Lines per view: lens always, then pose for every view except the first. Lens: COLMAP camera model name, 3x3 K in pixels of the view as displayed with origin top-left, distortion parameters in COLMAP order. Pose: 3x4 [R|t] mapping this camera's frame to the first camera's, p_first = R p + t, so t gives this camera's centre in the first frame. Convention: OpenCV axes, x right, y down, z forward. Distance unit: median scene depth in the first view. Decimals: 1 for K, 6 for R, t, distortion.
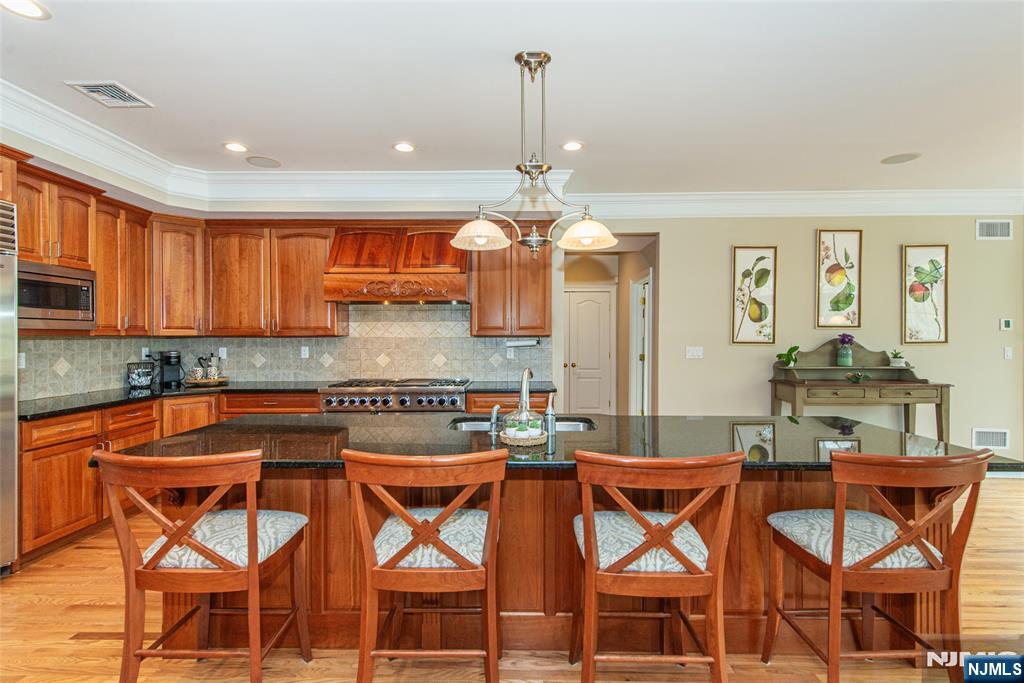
lens RADIAL K [[480.7, 0, 510.3], [0, 480.7, 340.2], [0, 0, 1]] dist [-0.000417, -0.000049]
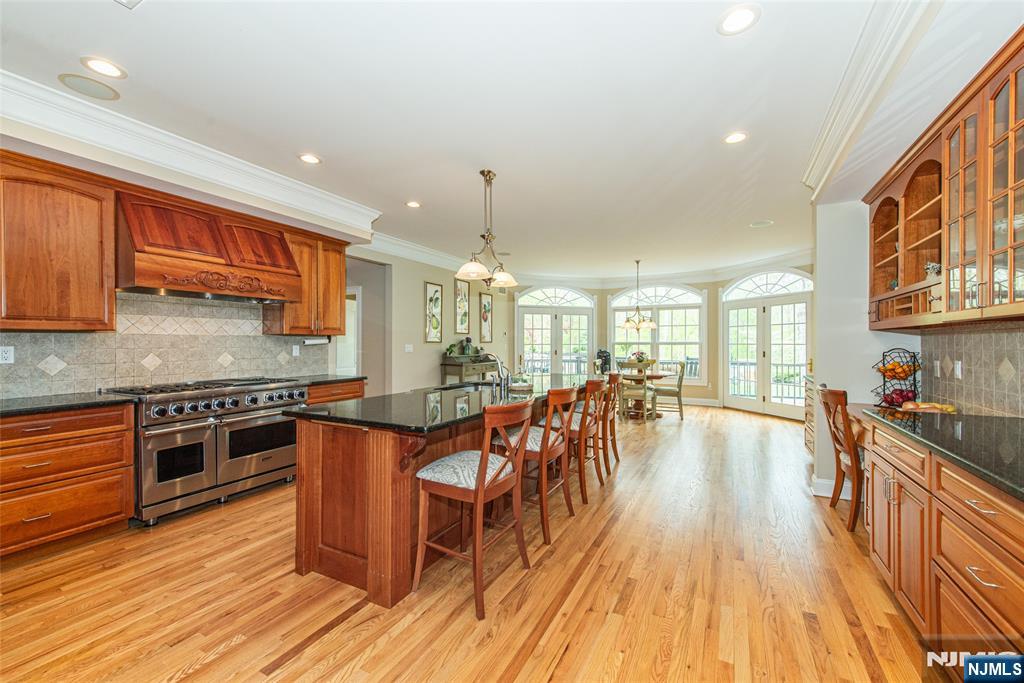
lens RADIAL K [[416.1, 0, 512.9], [0, 416.1, 342.8], [0, 0, 1]] dist [0.000634, -0.000023]
pose [[0.444126, 0.001574, 0.895963, -0.643029], [0.007496, 0.999957, -0.005472, 0.017399], [-0.895933, 0.009146, 0.444095, 0.130479]]
